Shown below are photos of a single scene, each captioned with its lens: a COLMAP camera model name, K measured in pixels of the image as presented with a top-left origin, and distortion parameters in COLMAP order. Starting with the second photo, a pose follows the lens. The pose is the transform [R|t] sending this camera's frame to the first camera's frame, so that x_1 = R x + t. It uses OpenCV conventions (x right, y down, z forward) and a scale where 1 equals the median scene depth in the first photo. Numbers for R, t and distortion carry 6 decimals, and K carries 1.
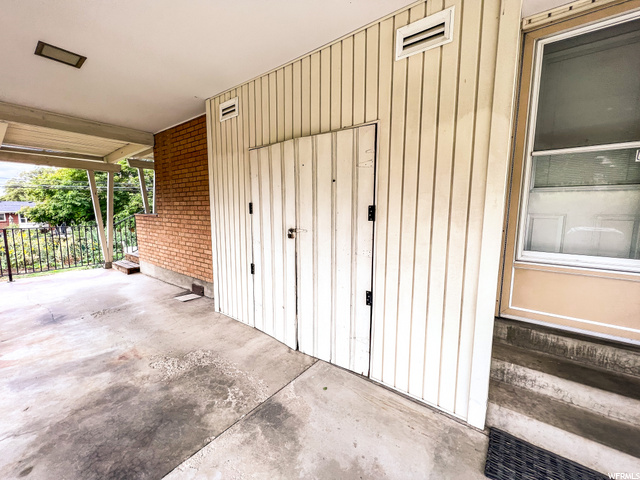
lens RADIAL K [[256.8, 0, 316.6], [0, 256.8, 238.5], [0, 0, 1]] dist [-0.001824, 0.000467]
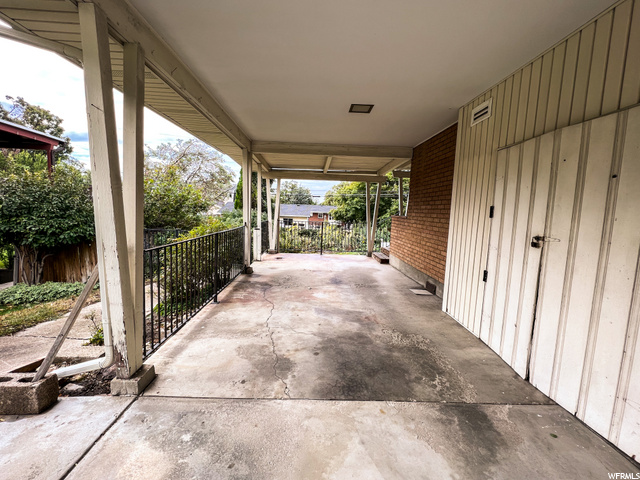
lens RADIAL K [[256.8, 0, 320.1], [0, 256.8, 243.2], [0, 0, 1]] dist [-0.001824, 0.000467]
pose [[0.627138, 0.117484, -0.769997, 0.097924], [-0.118509, 0.991442, 0.054749, 0.021456], [0.769840, 0.056916, 0.635694, -0.092067]]
